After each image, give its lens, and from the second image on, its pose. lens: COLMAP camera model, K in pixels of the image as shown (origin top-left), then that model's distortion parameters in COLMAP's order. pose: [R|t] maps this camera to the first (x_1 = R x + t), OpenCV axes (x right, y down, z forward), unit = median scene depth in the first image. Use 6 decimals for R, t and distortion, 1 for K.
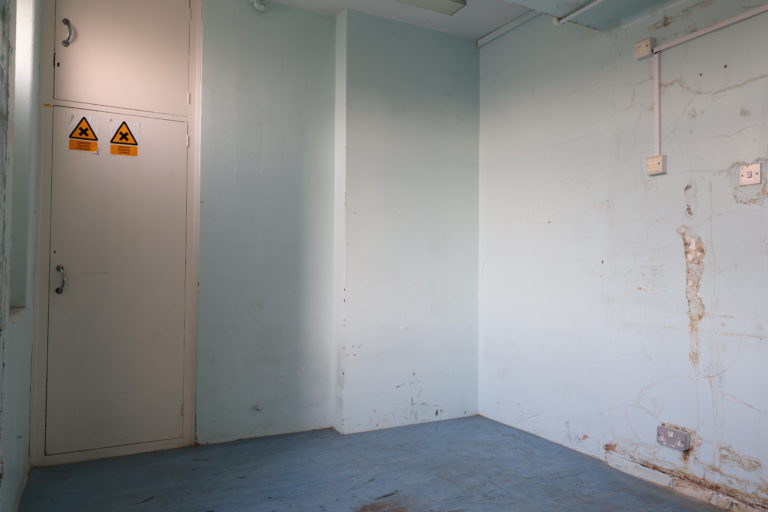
lens RADIAL K [[555.7, 0, 384.0], [0, 555.7, 256.0], [0, 0, 1]] dist [-0.004746, -0.004188]
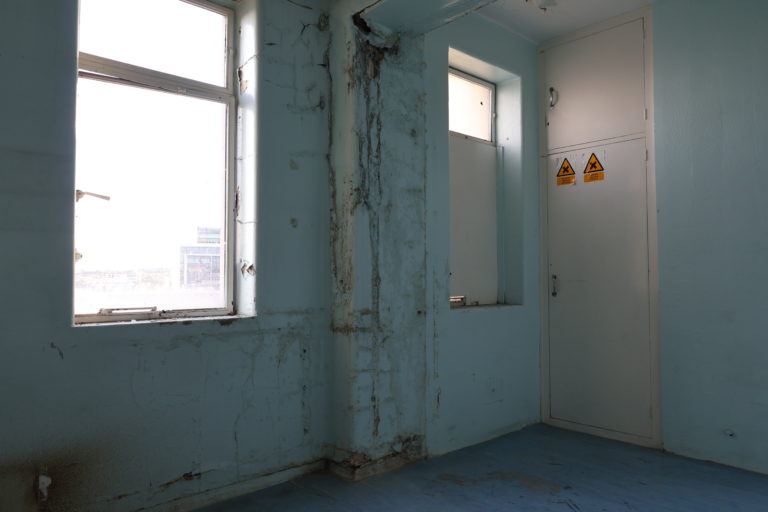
lens RADIAL K [[547.2, 0, 384.0], [0, 547.2, 256.0], [0, 0, 1]] dist [0.000951, 0.000947]
pose [[0.240389, -0.047871, -0.969496, 0.551445], [0.023185, 0.998781, -0.043568, 0.018660], [0.970400, -0.012004, 0.241206, 0.281588]]
